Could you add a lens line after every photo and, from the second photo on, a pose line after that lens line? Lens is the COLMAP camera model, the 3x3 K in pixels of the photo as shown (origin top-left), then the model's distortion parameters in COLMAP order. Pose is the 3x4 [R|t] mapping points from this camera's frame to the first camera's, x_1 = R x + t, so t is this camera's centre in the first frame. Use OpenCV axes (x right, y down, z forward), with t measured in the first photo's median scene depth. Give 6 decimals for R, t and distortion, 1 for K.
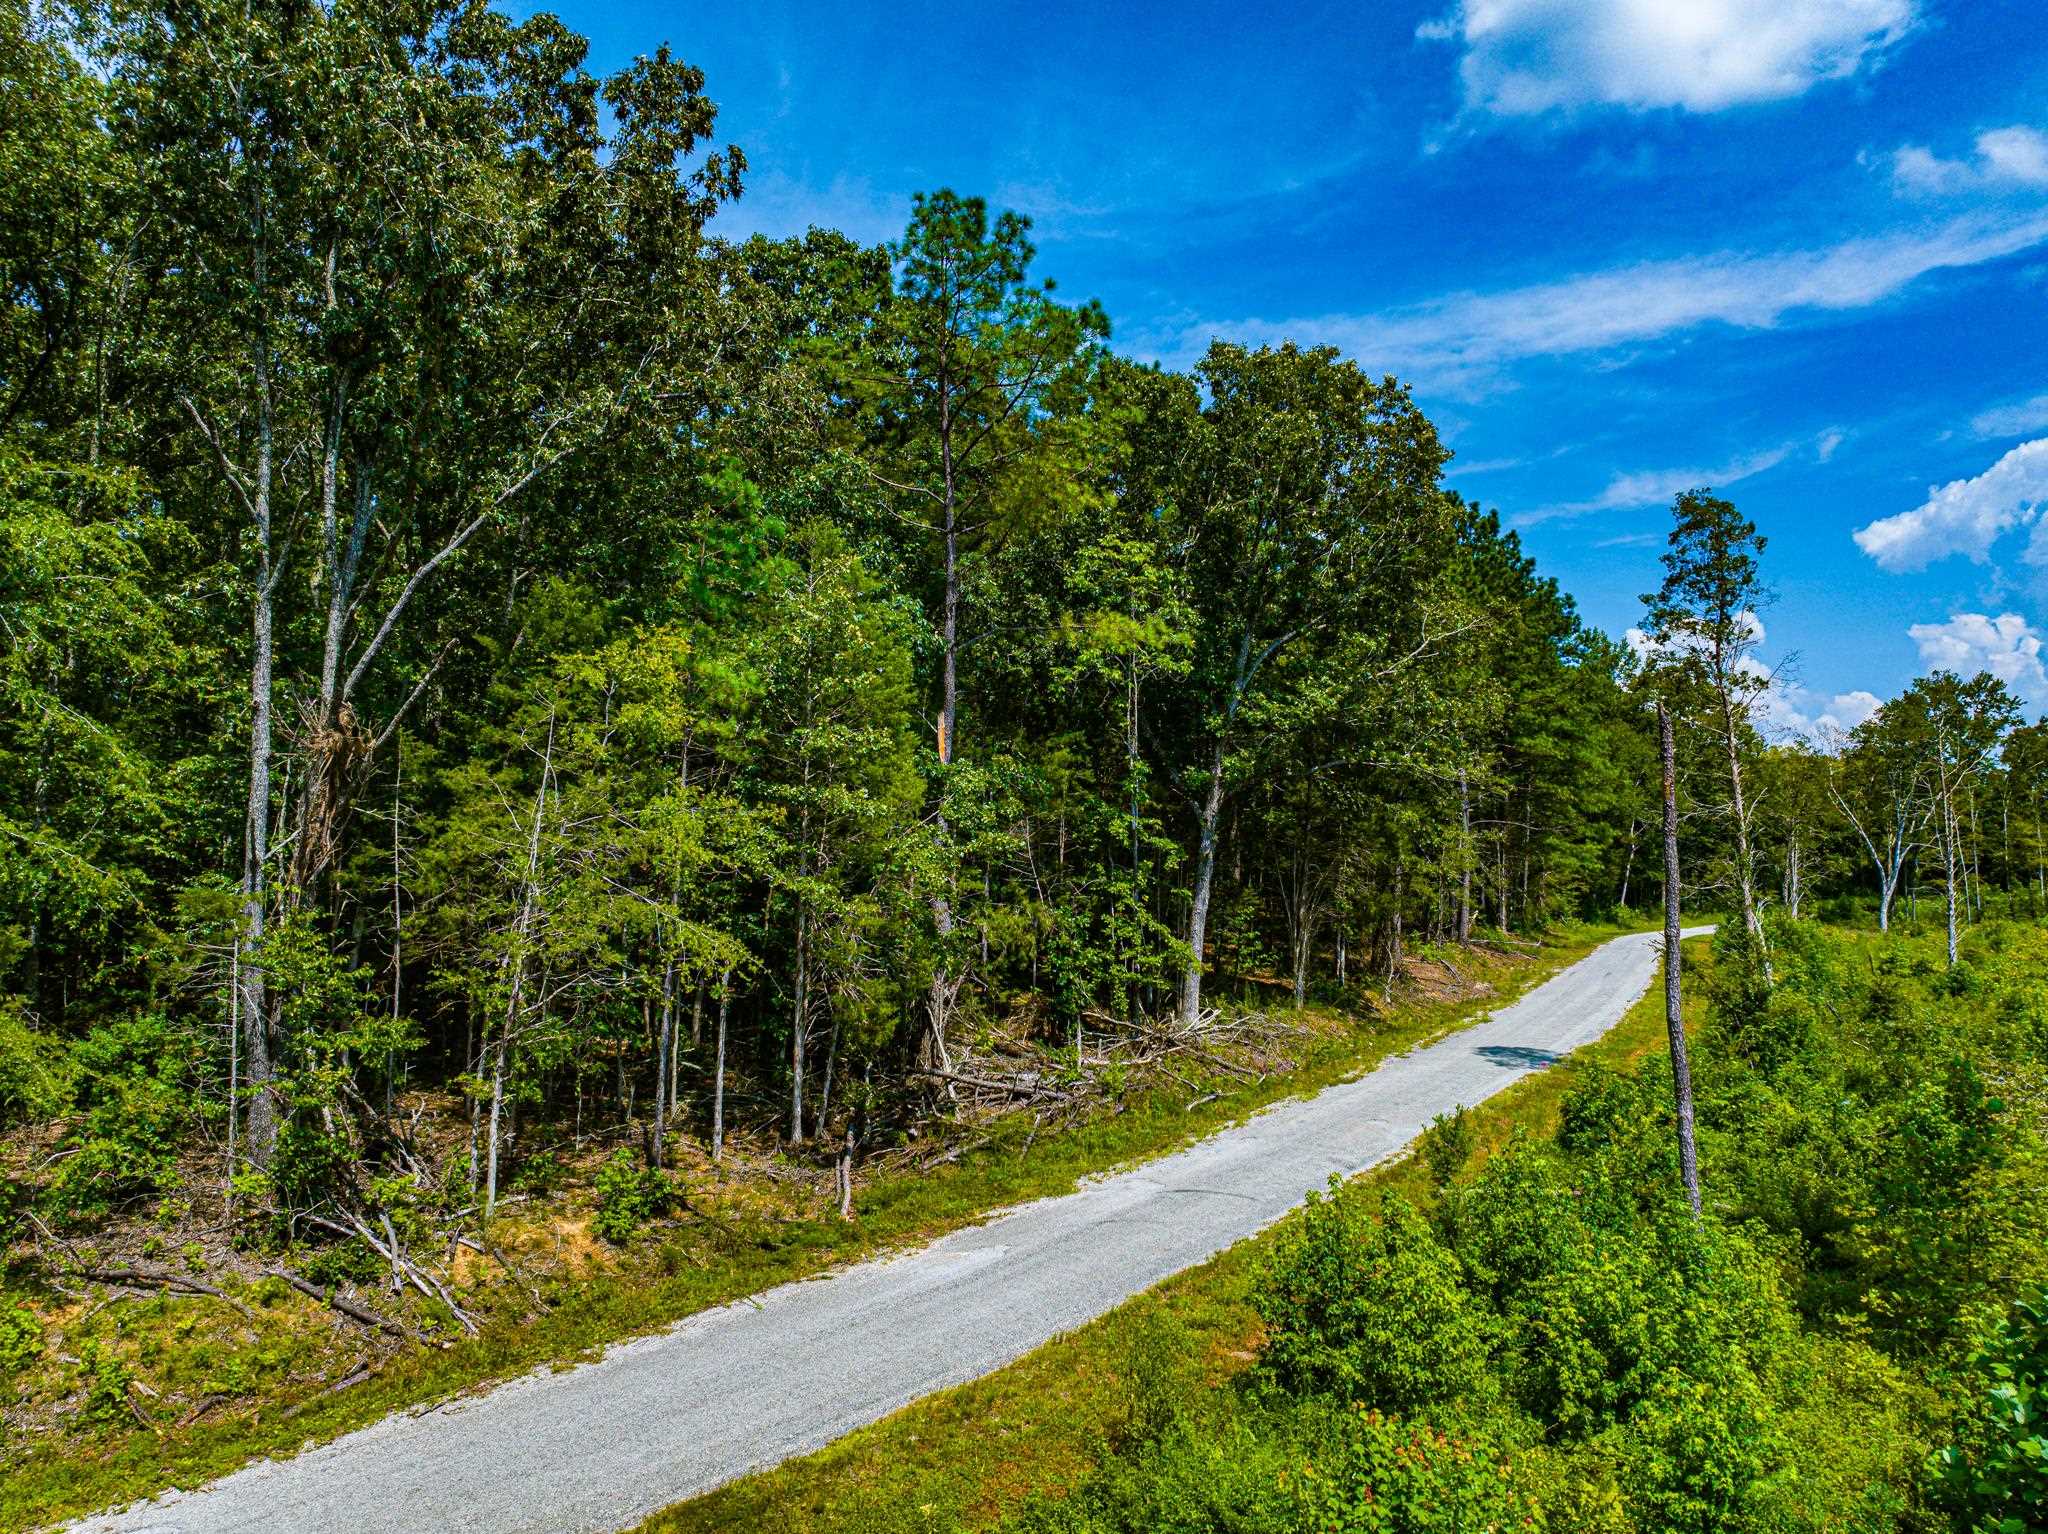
lens RADIAL K [[1449.0, 0, 1023.6], [0, 1449.0, 770.2], [0, 0, 1]] dist [-0.062118, 0.033944]
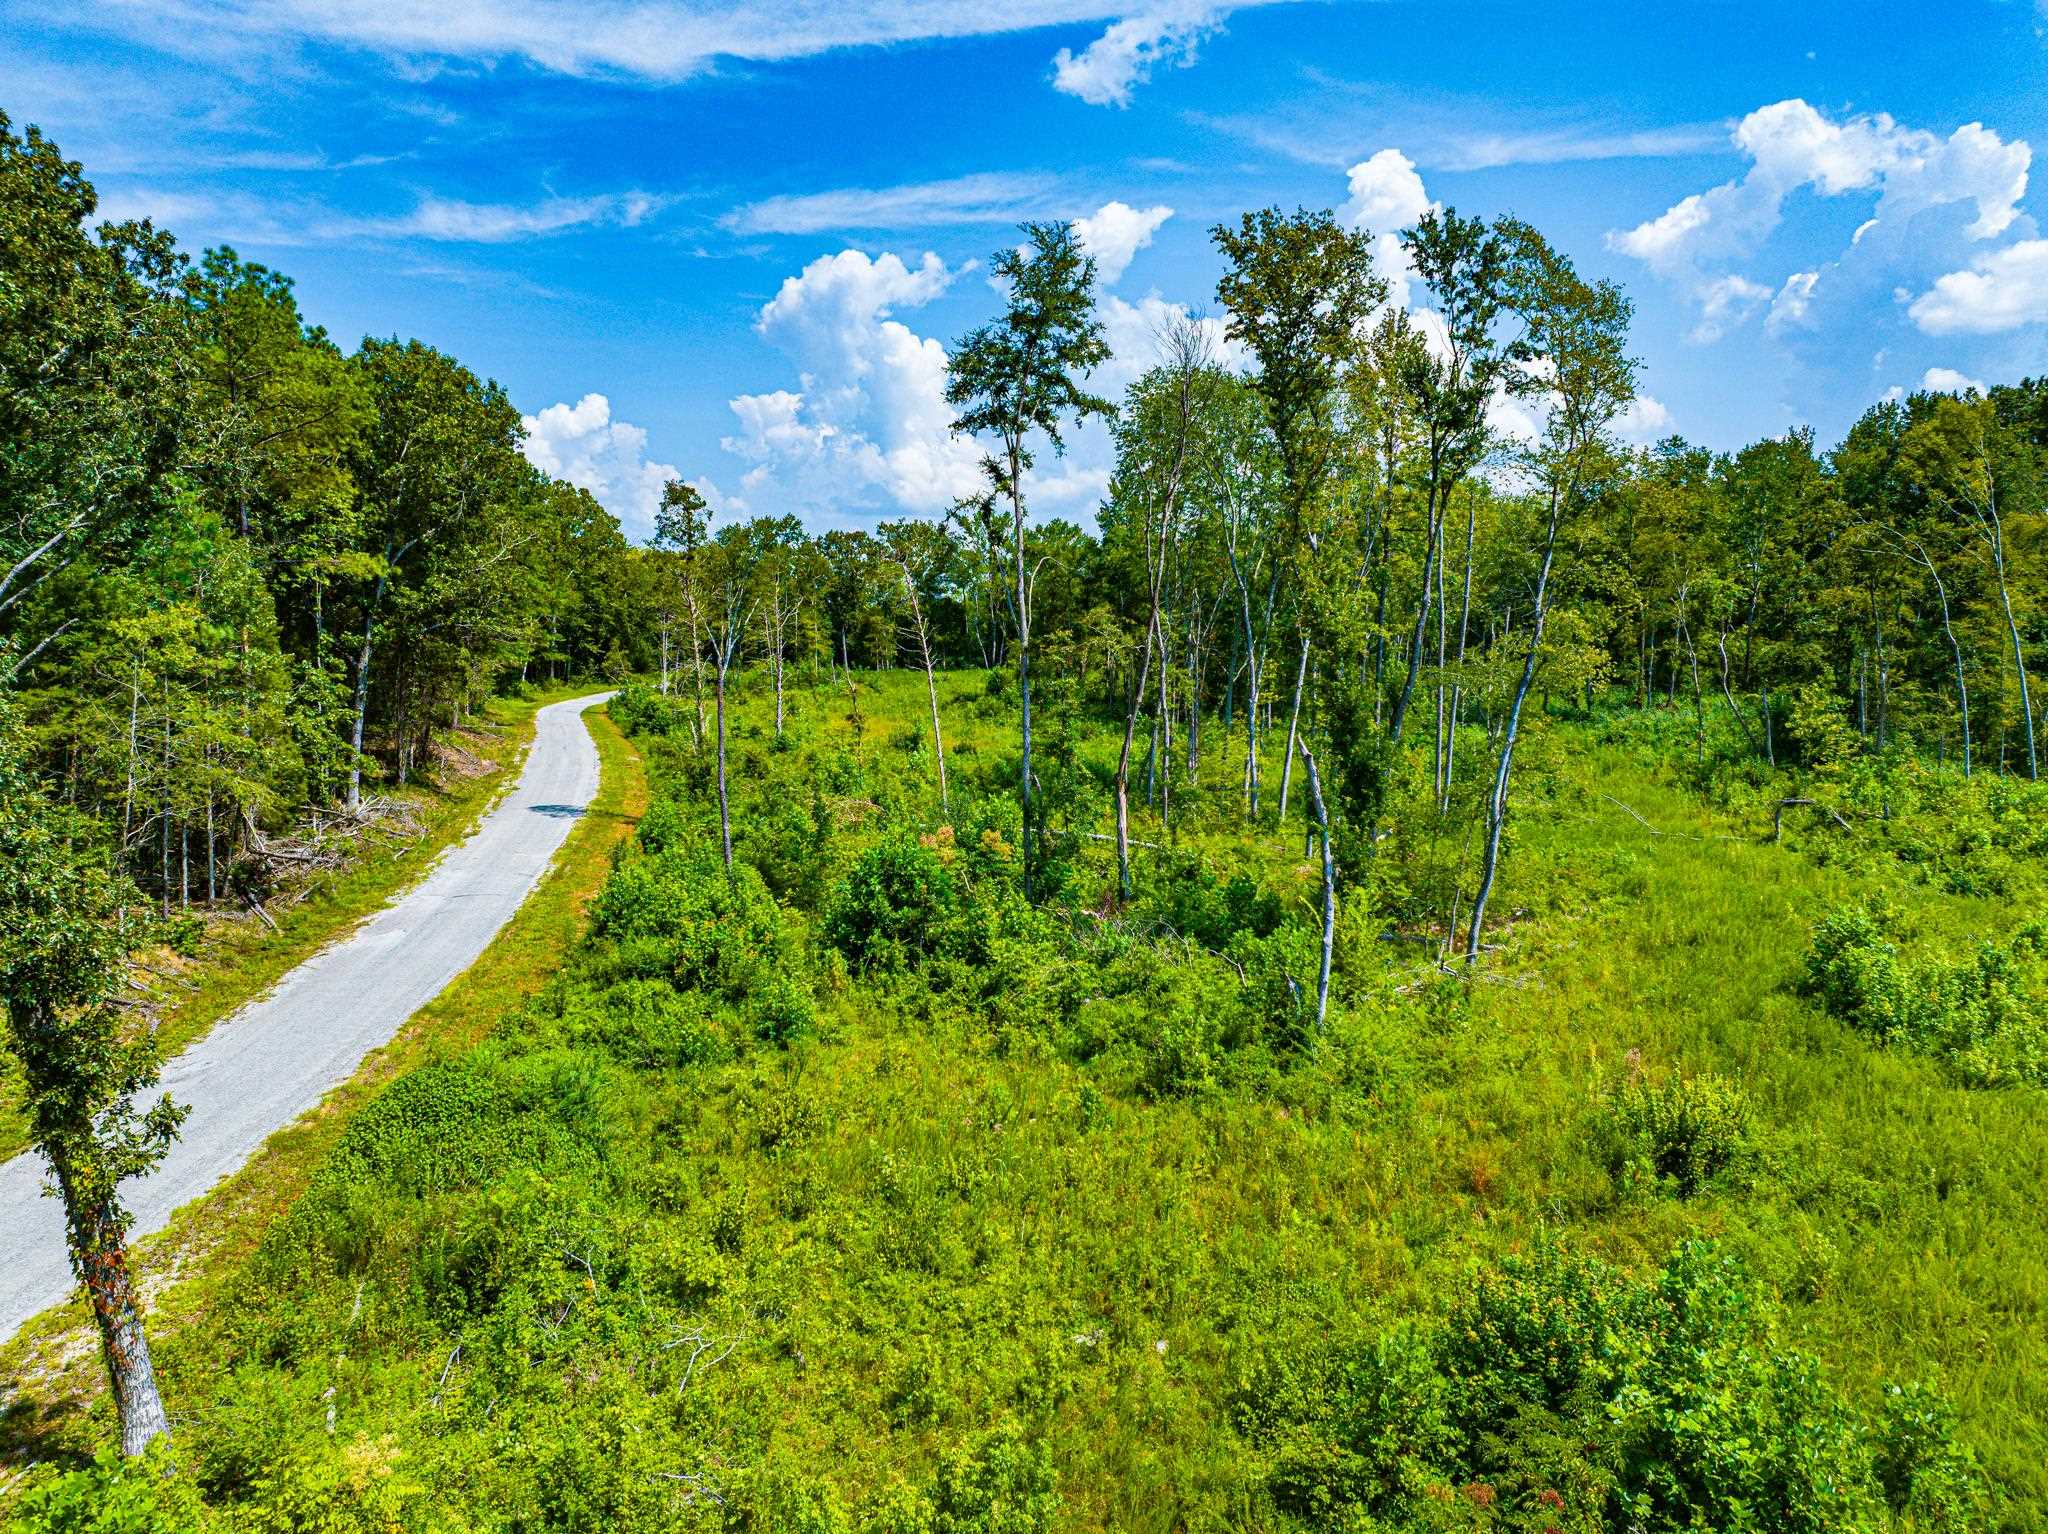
lens RADIAL K [[1449.0, 0, 1023.2], [0, 1449.0, 762.7], [0, 0, 1]] dist [-0.062118, 0.033944]
pose [[0.717183, -0.065502, 0.693799, -0.574499], [-0.051282, 0.987913, 0.146280, -0.167913], [-0.694995, -0.140489, 0.705156, -0.709296]]
